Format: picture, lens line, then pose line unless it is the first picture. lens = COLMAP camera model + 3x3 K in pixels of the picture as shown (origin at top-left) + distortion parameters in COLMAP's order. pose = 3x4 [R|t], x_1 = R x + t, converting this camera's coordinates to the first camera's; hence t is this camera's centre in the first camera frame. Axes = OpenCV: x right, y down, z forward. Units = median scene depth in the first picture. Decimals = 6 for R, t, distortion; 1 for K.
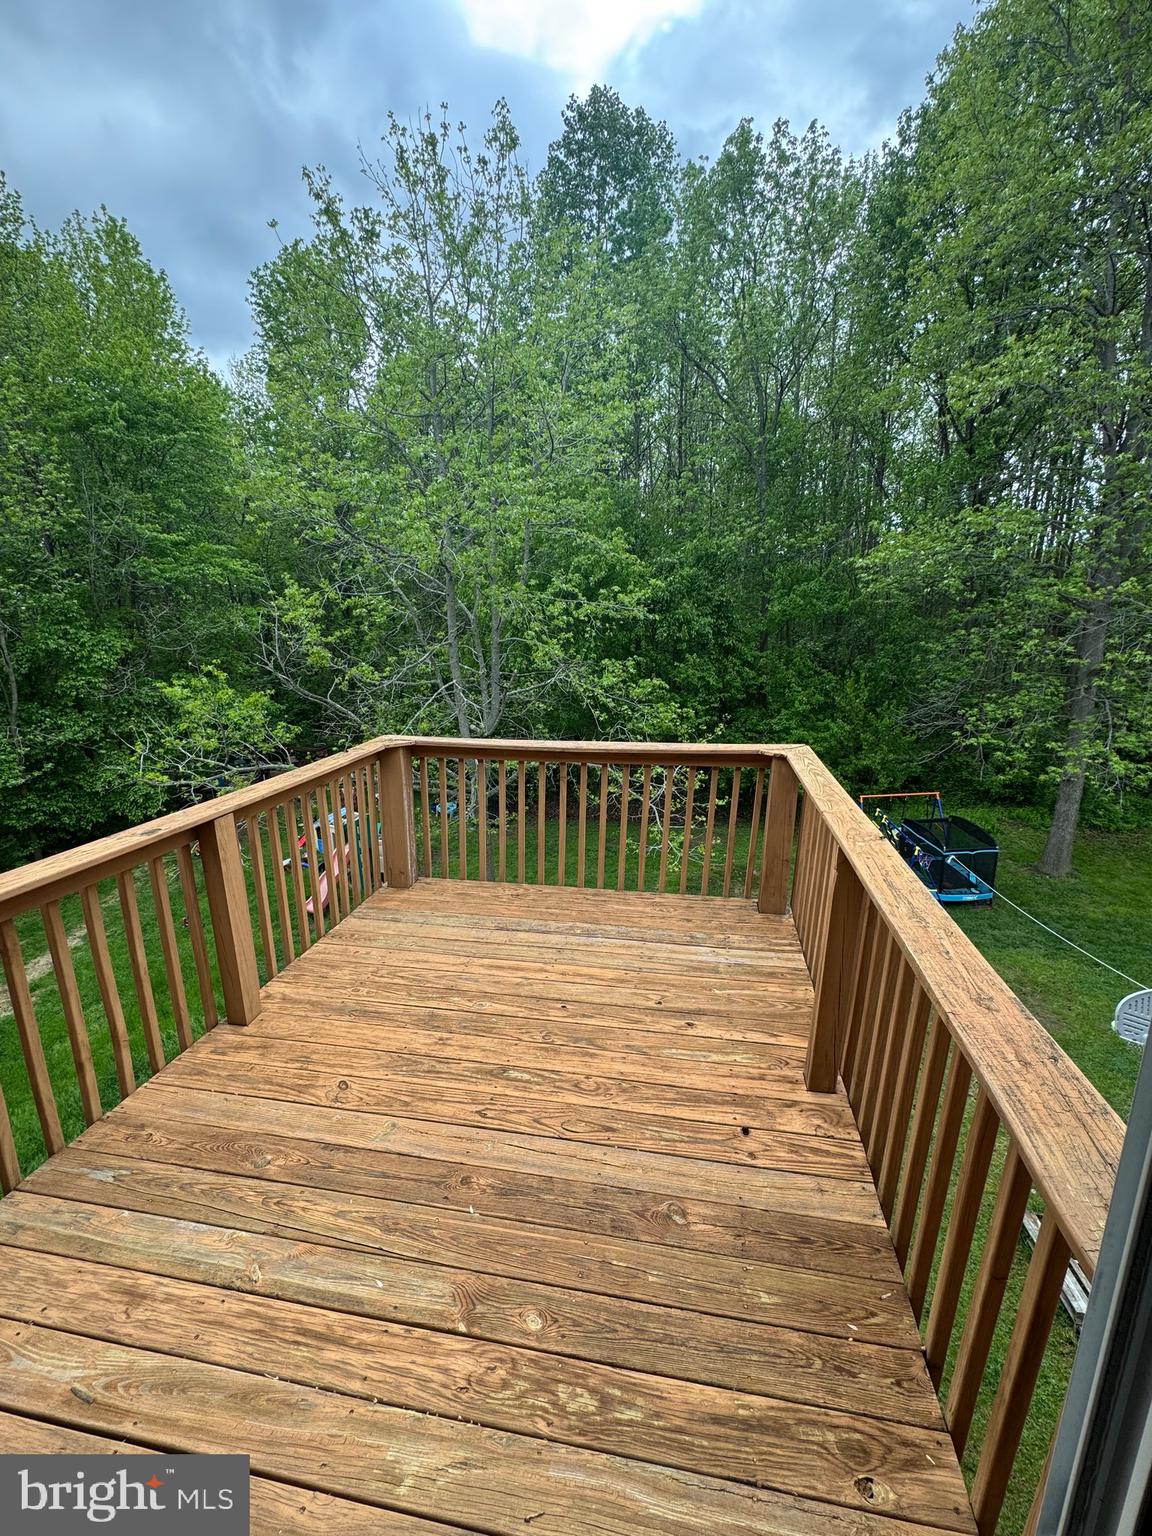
lens RADIAL K [[613.4, 0, 579.4], [0, 613.4, 769.0], [0, 0, 1]] dist [-0.004330, 0.001156]
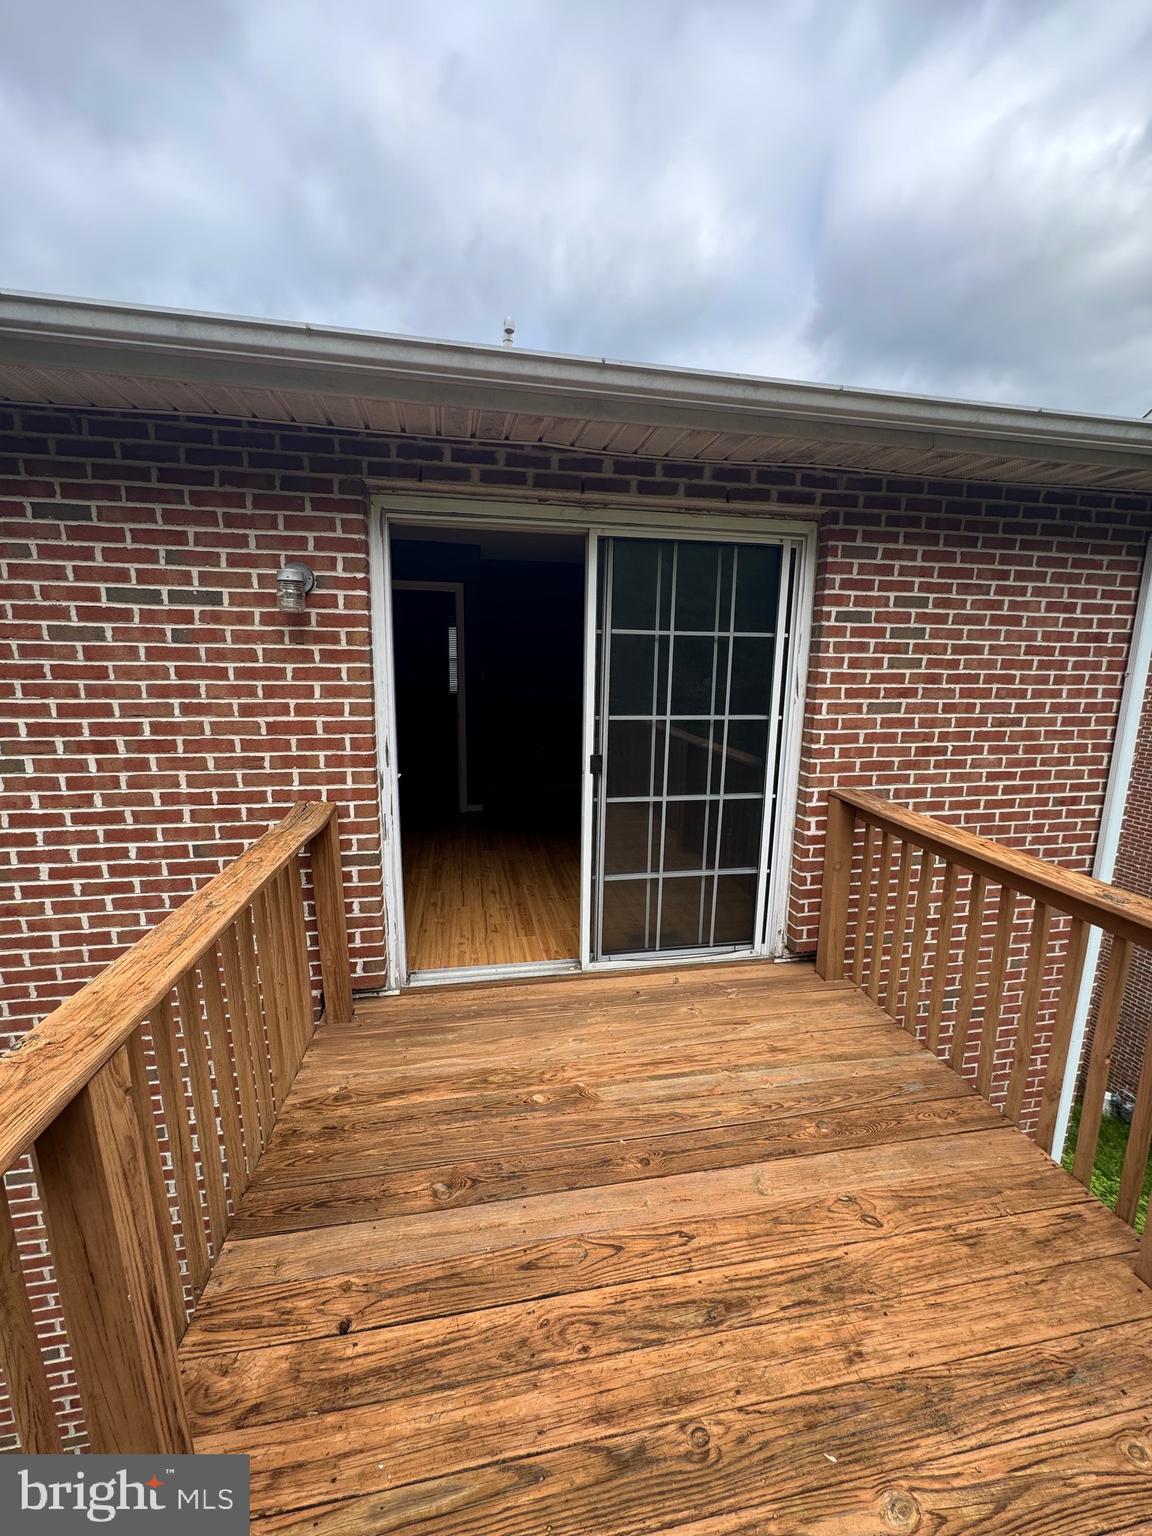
lens RADIAL K [[613.4, 0, 582.9], [0, 613.4, 774.2], [0, 0, 1]] dist [-0.004330, 0.001156]
pose [[-0.933435, 0.058290, -0.353979, 0.217174], [-0.091769, 0.915085, 0.392681, -0.298258], [0.346810, 0.399026, -0.848823, 1.392068]]
